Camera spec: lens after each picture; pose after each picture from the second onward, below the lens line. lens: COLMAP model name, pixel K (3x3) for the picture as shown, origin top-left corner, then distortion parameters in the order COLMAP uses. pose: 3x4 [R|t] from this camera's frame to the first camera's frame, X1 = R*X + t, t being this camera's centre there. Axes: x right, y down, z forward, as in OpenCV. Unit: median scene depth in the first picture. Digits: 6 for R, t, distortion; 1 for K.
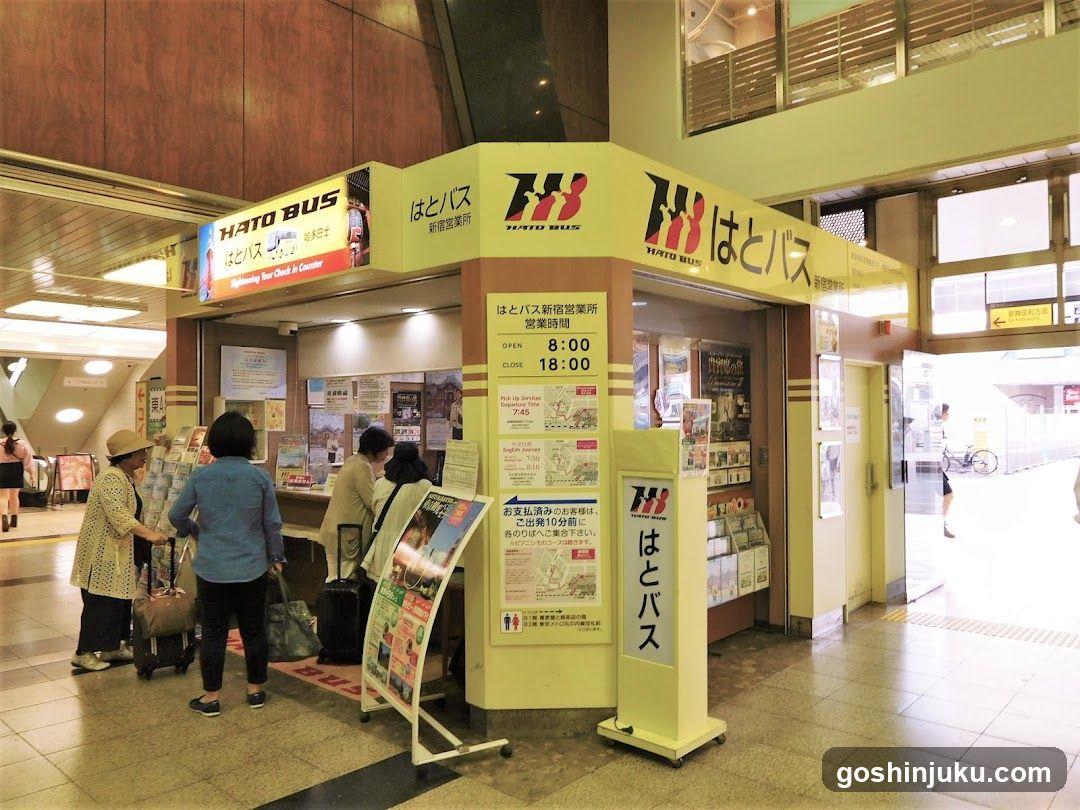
lens RADIAL K [[814.4, 0, 519.4], [0, 814.4, 402.3], [0, 0, 1]] dist [-0.011904, 0.001548]
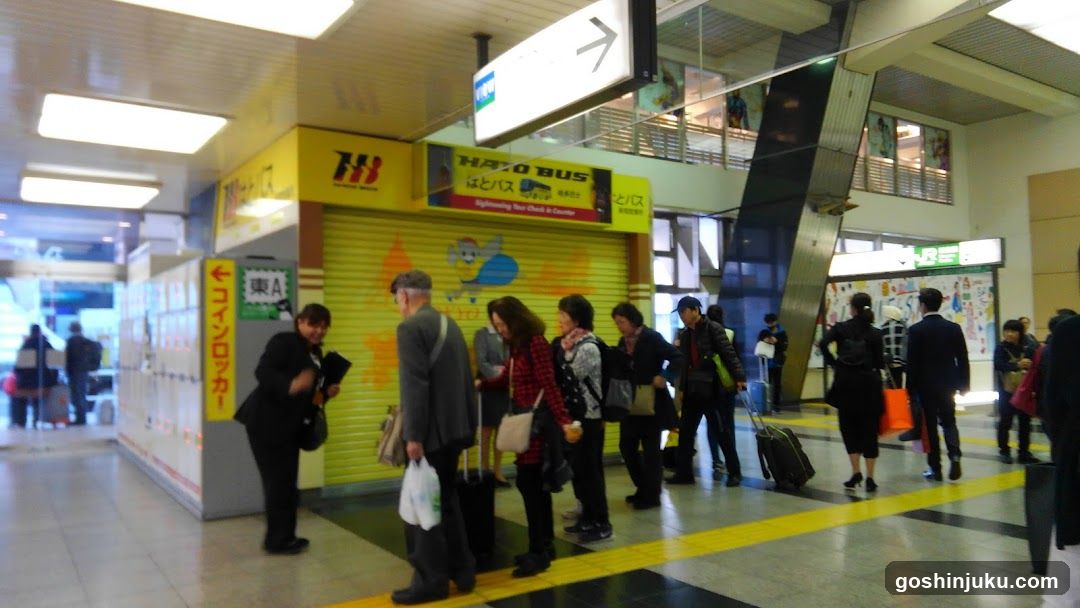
lens RADIAL K [[788.4, 0, 539.2], [0, 788.4, 269.9], [0, 0, 1]] dist [0.062913, -0.000514]
pose [[0.215618, 0.086850, 0.972608, -2.061934], [-0.012422, 0.996200, -0.086203, 0.092070], [-0.976399, 0.006505, 0.215877, 0.837992]]
